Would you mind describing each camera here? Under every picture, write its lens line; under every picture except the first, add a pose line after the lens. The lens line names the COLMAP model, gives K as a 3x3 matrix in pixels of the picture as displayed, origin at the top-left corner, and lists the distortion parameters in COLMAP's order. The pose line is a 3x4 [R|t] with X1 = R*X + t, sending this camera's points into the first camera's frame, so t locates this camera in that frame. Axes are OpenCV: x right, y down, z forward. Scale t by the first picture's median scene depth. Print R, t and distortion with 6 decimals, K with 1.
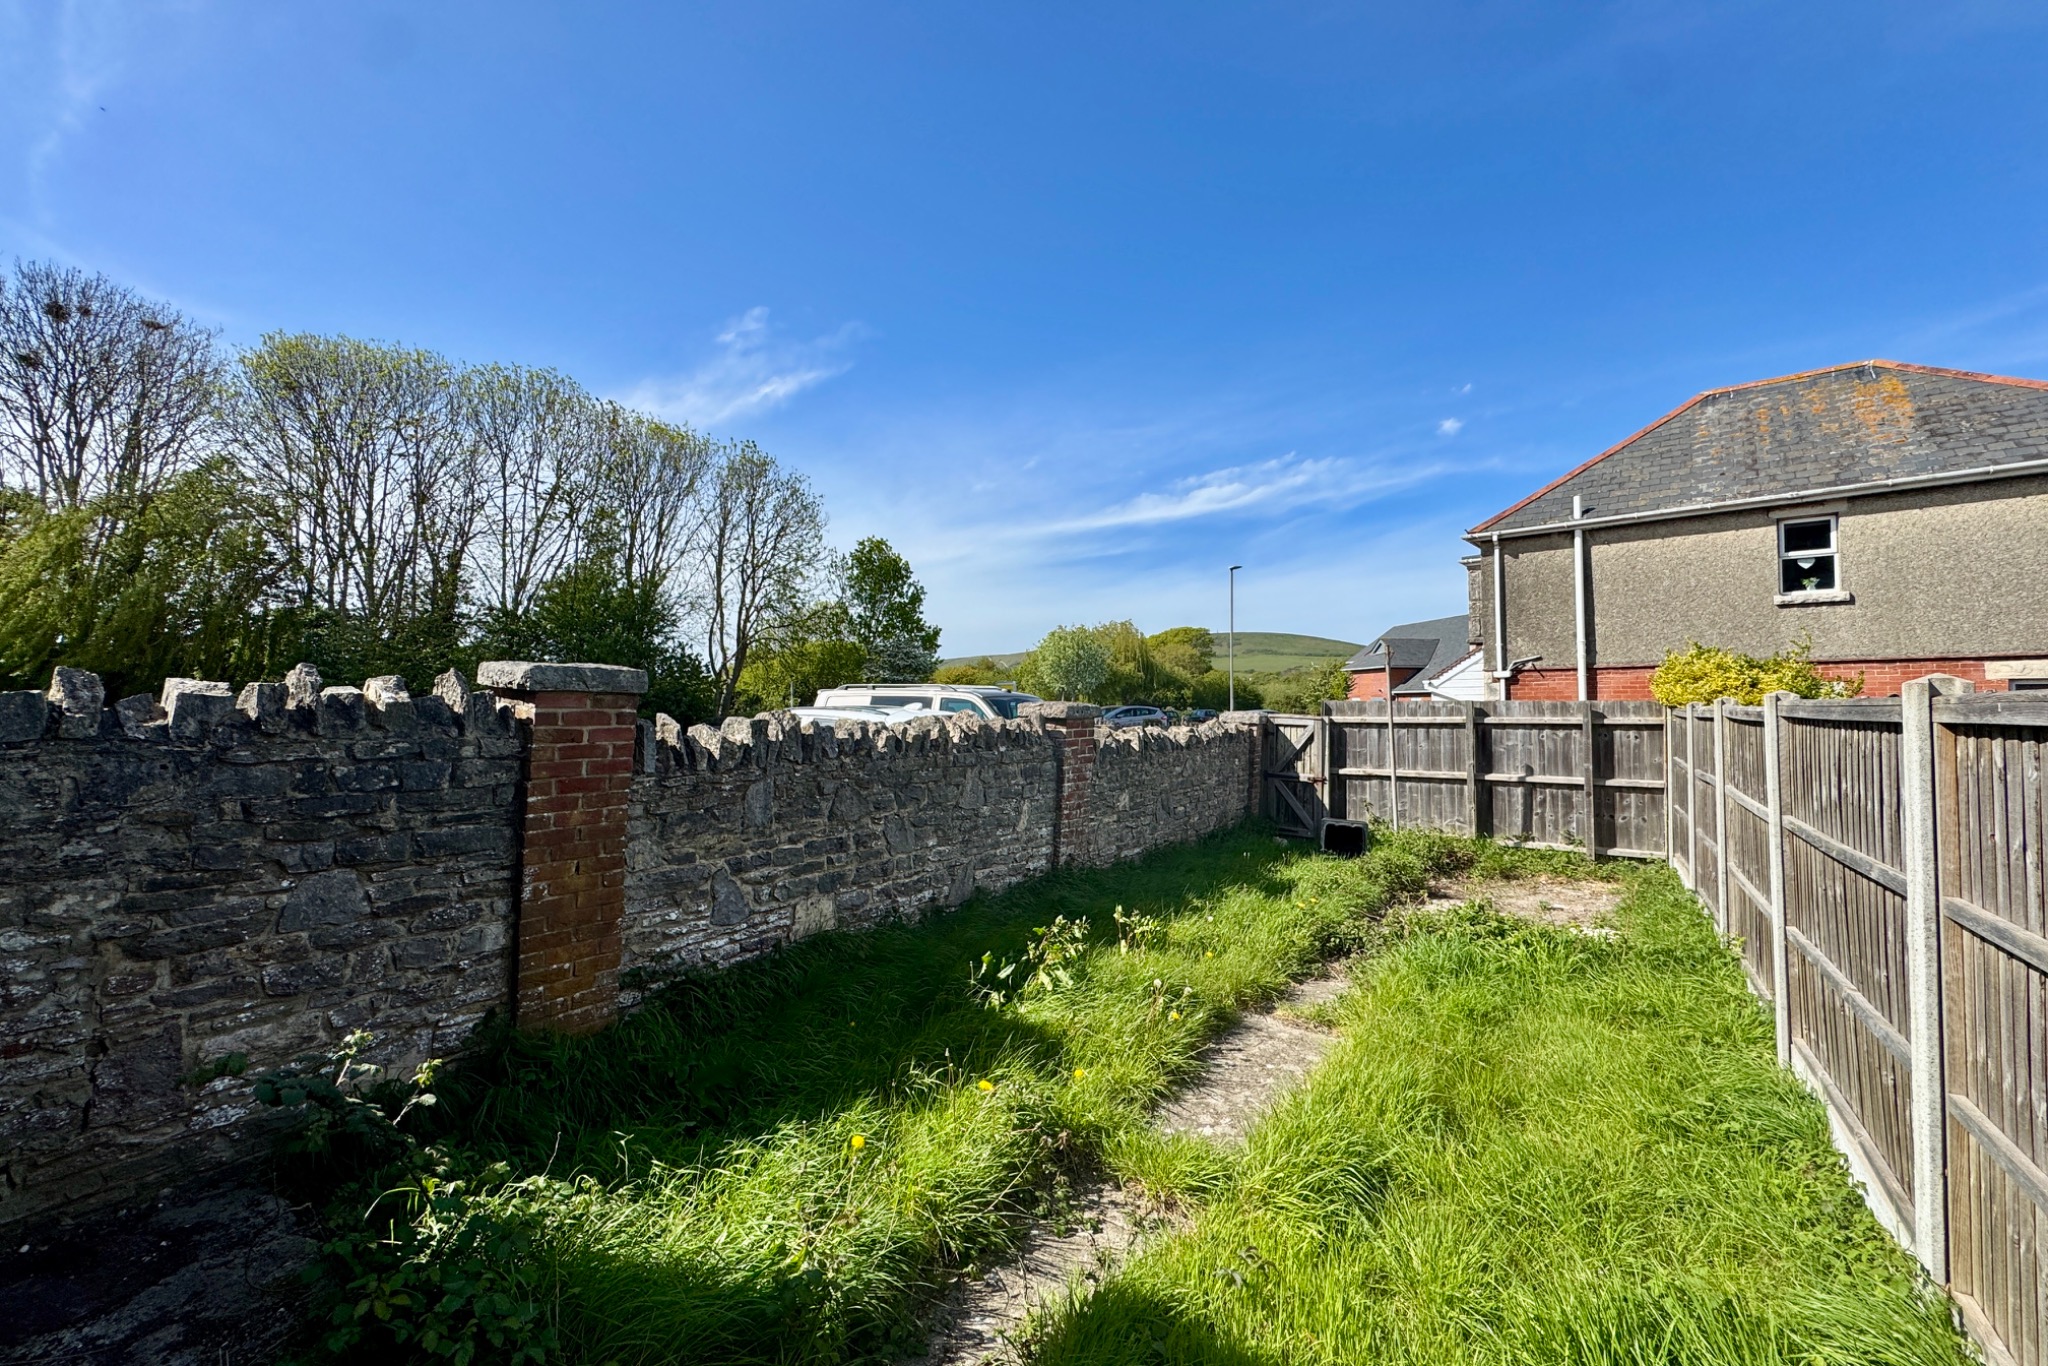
lens RADIAL K [[827.0, 0, 1018.2], [0, 827.0, 693.0], [0, 0, 1]] dist [-0.004303, 0.000151]
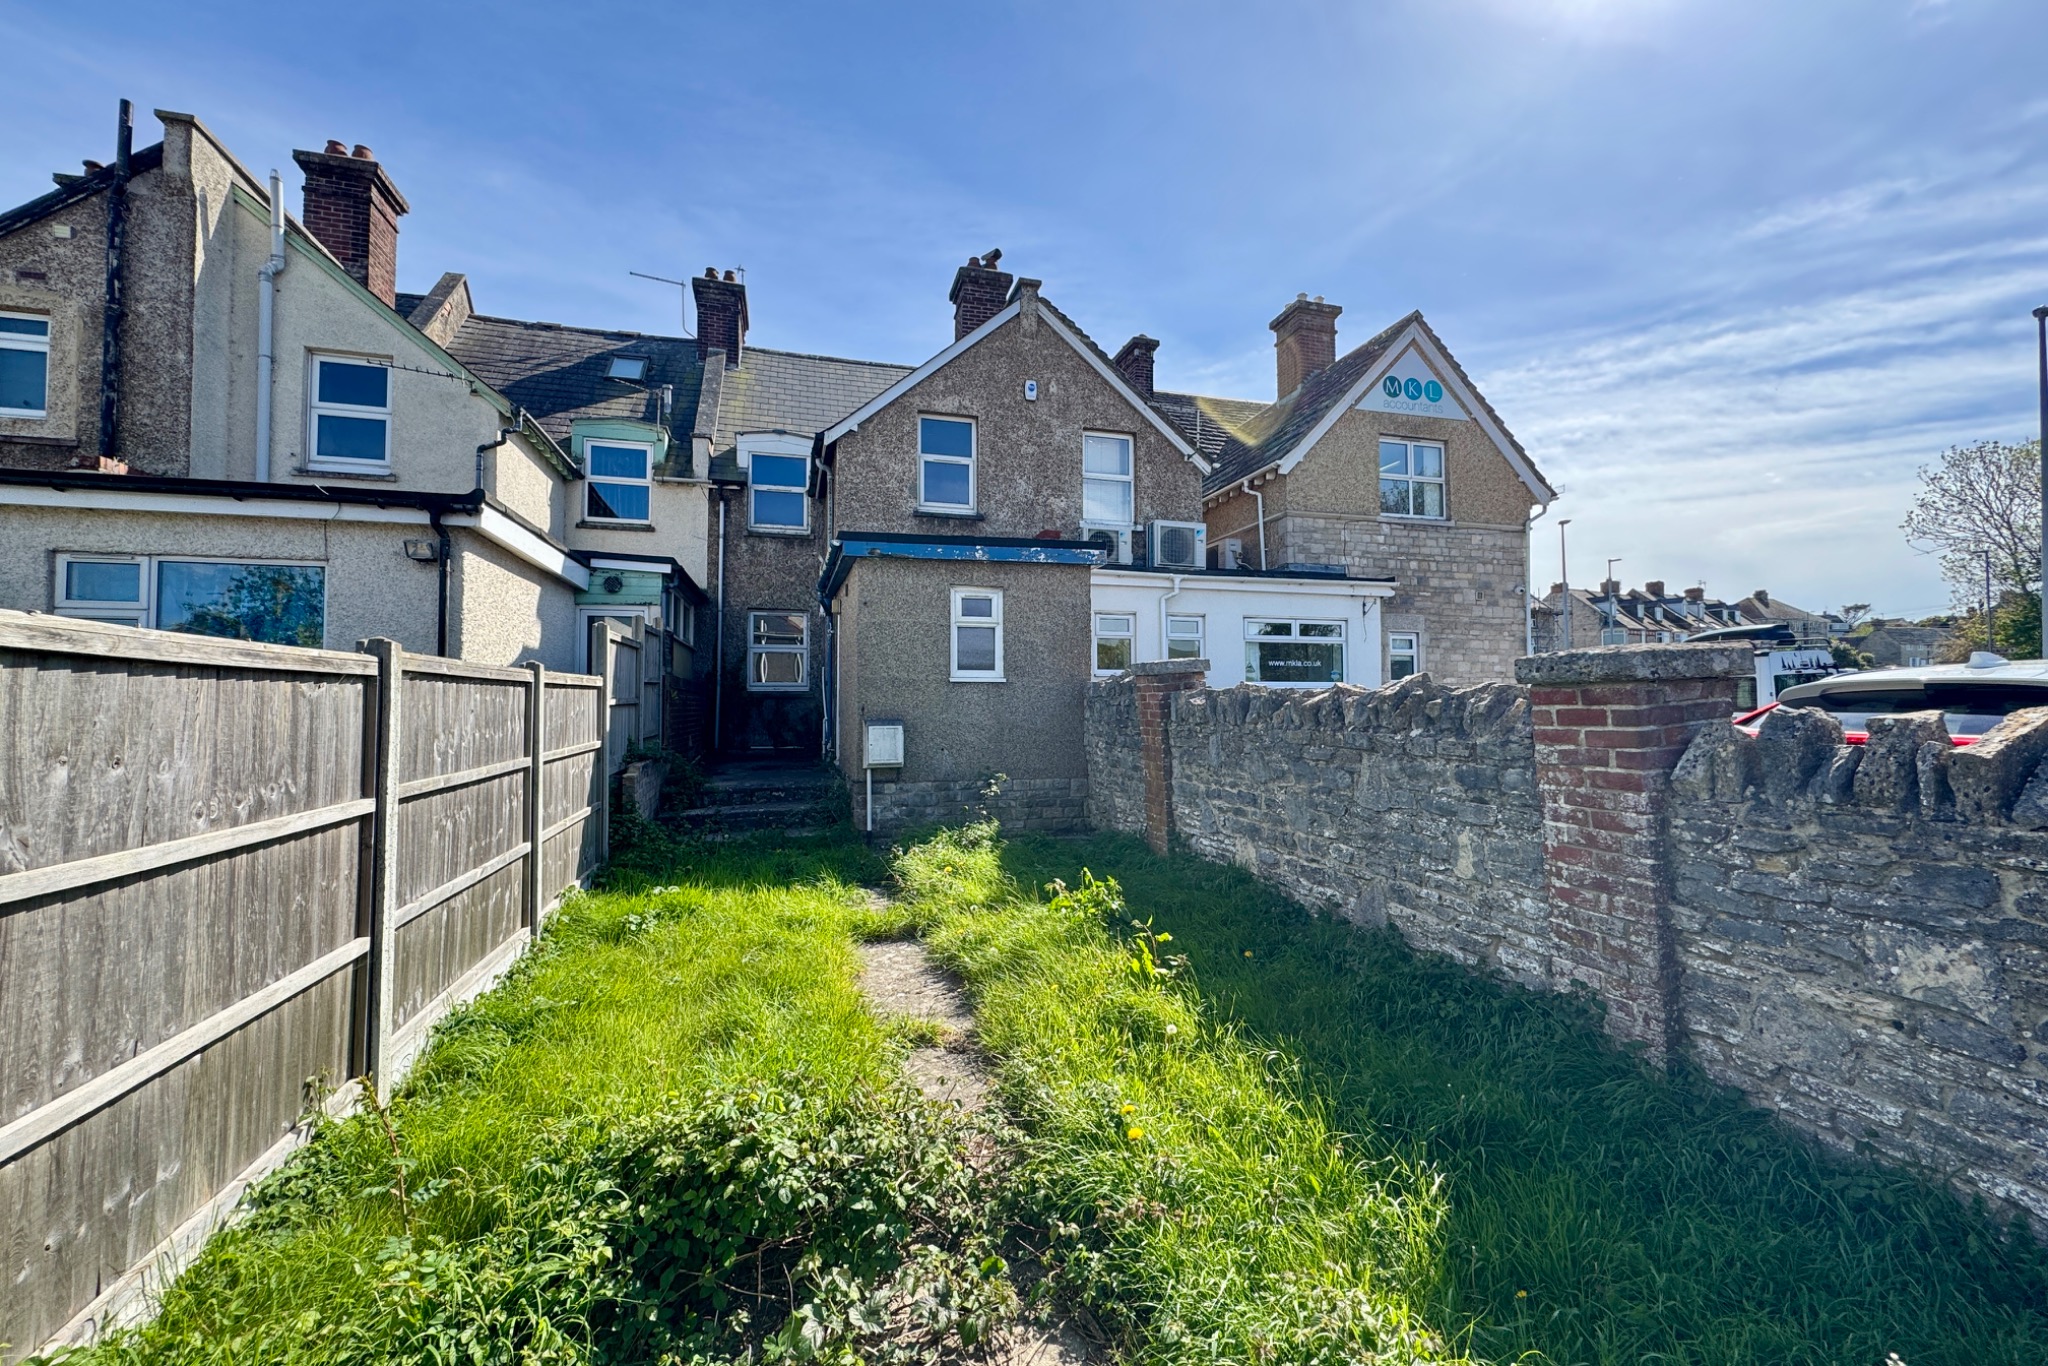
lens RADIAL K [[827.0, 0, 1019.8], [0, 827.0, 679.8], [0, 0, 1]] dist [-0.004303, 0.000151]
pose [[-0.649319, -0.018773, -0.760284, 0.861648], [0.019473, 0.998957, -0.041297, 0.060849], [0.760267, -0.041620, -0.648277, 1.517449]]
